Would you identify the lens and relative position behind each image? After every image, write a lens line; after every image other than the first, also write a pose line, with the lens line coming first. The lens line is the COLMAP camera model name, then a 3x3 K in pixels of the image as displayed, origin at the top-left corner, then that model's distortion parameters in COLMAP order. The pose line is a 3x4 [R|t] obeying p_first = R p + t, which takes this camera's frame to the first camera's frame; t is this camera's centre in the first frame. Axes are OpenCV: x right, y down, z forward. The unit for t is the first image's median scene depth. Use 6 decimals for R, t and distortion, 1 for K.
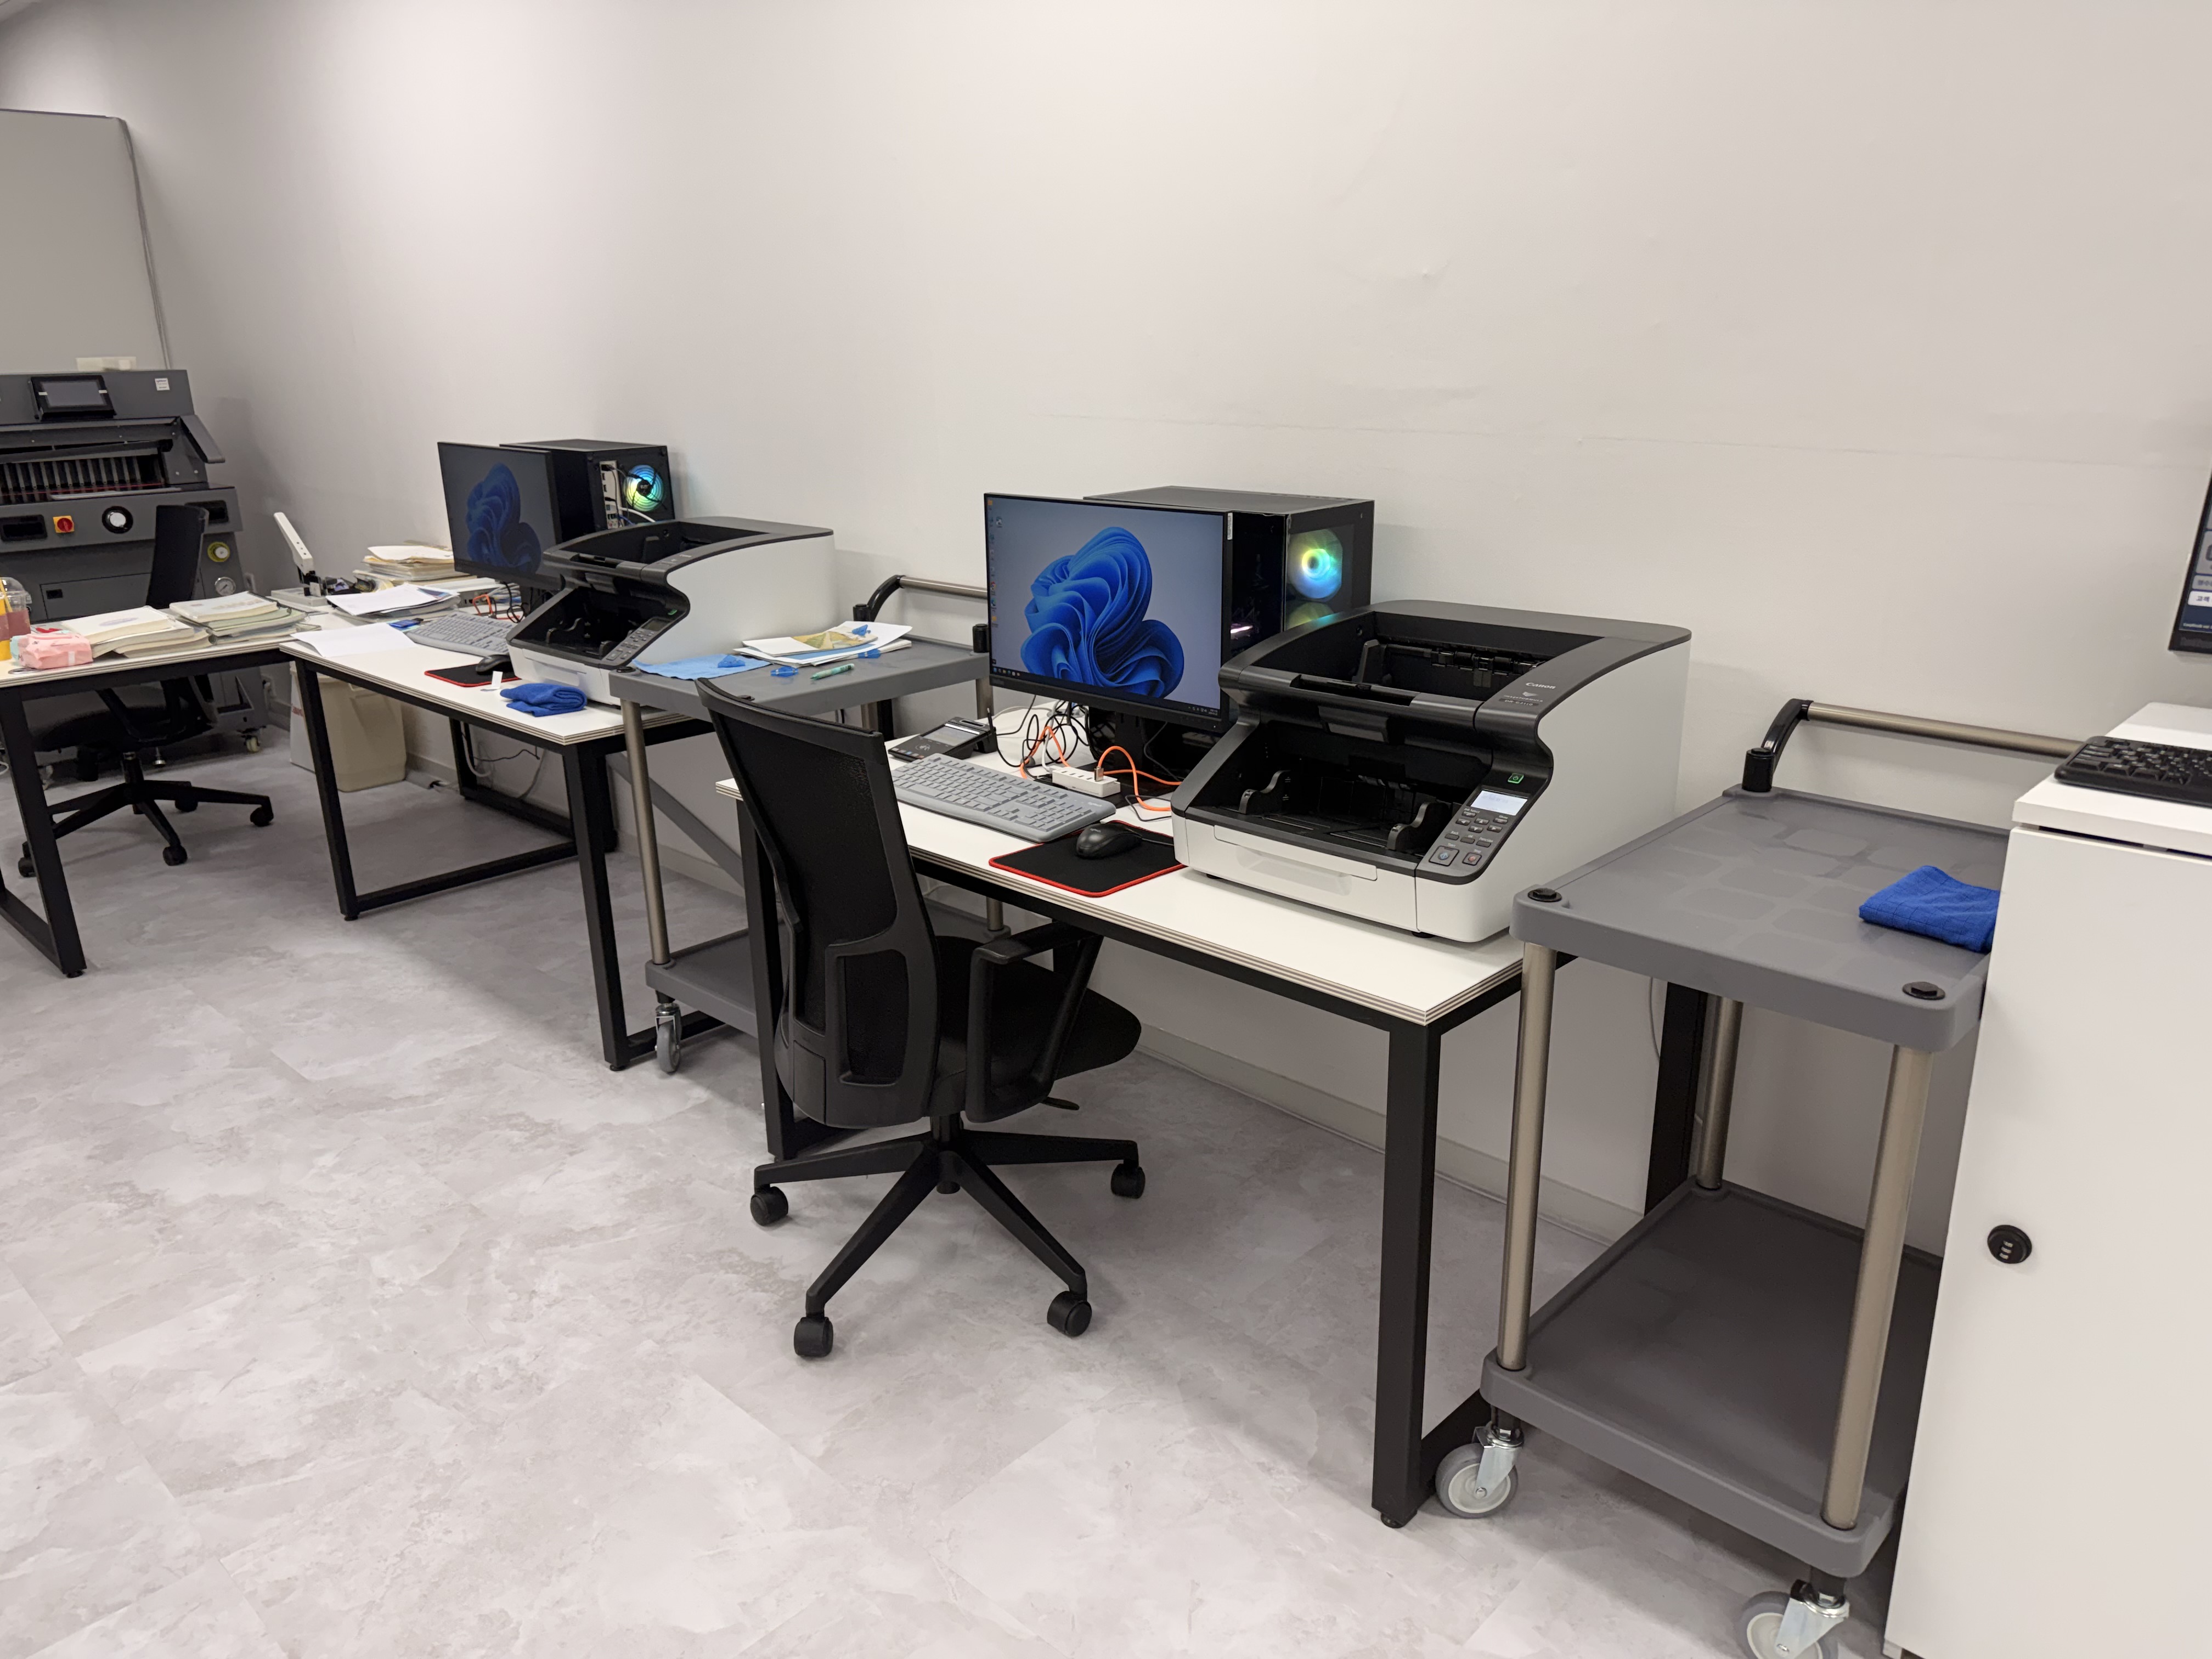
lens RADIAL K [[1555.0, 0, 1108.1], [0, 1555.0, 825.7], [0, 0, 1]] dist [0.001864, -0.004480]
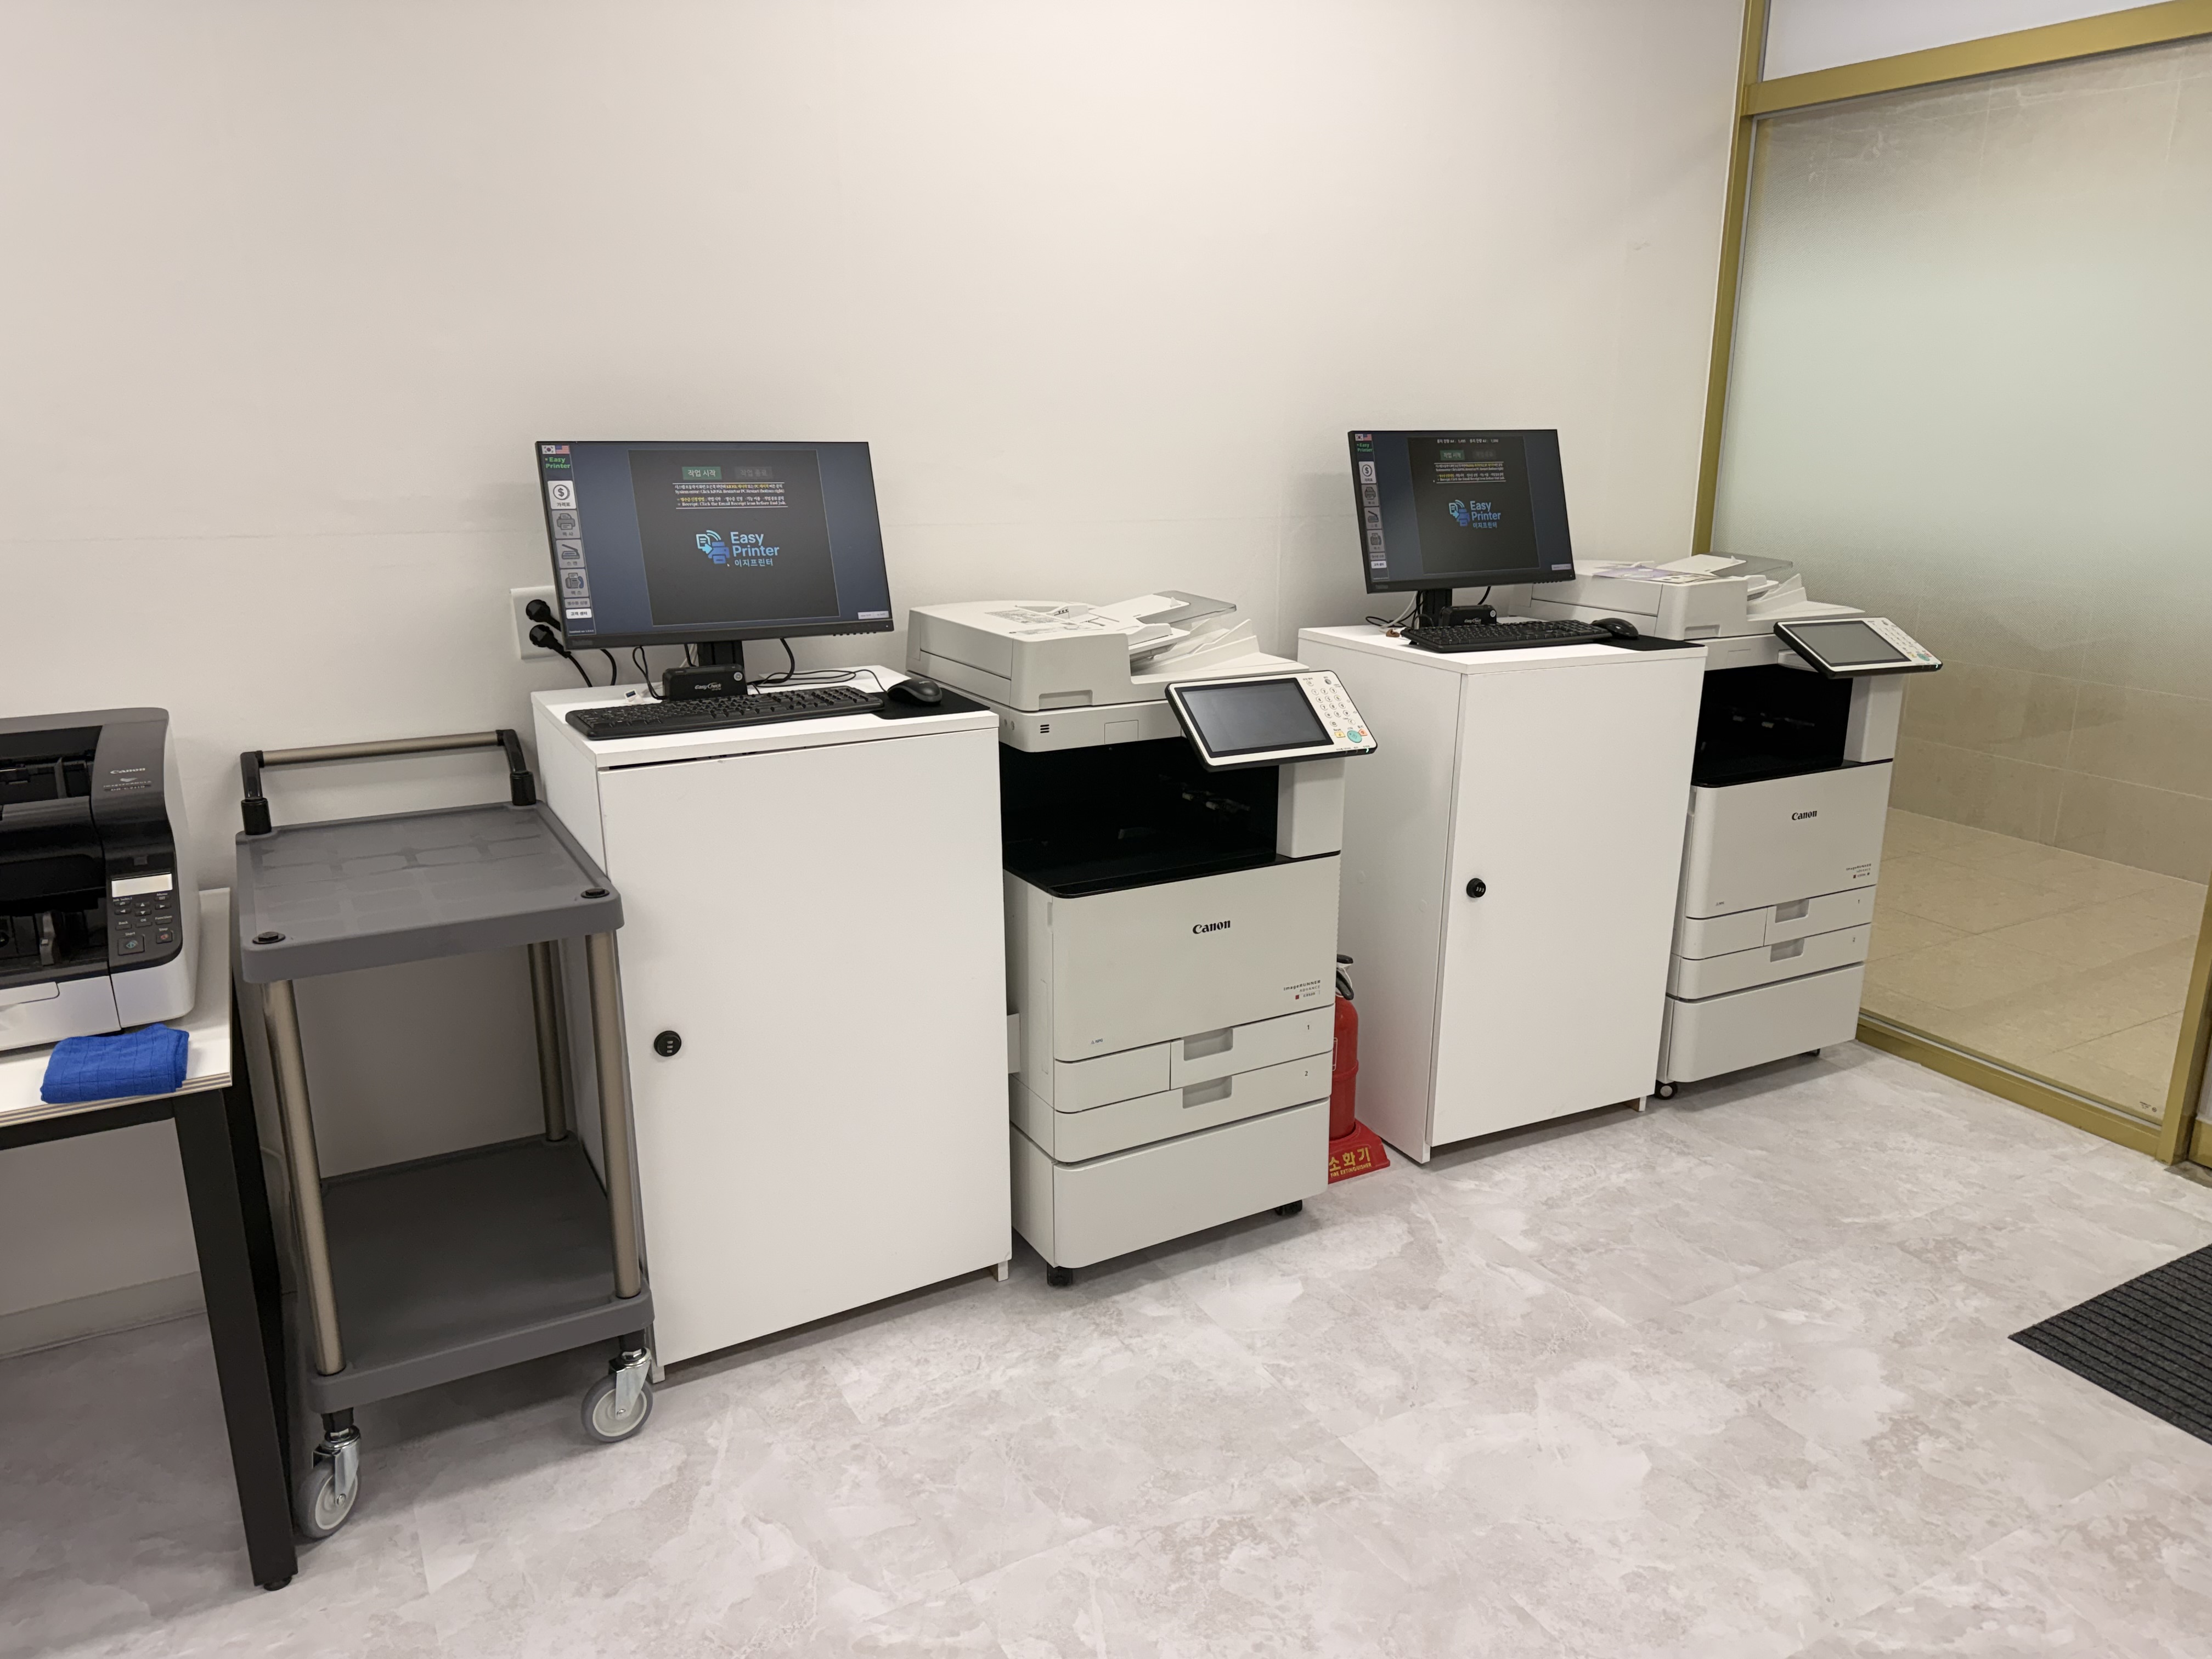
lens RADIAL K [[1555.0, 0, 1106.6], [0, 1555.0, 832.9], [0, 0, 1]] dist [0.001864, -0.004480]
pose [[0.305260, -0.238769, 0.921849, -0.492775], [0.281533, 0.947410, 0.152163, -0.024309], [-0.909701, 0.213082, 0.356427, 0.036010]]
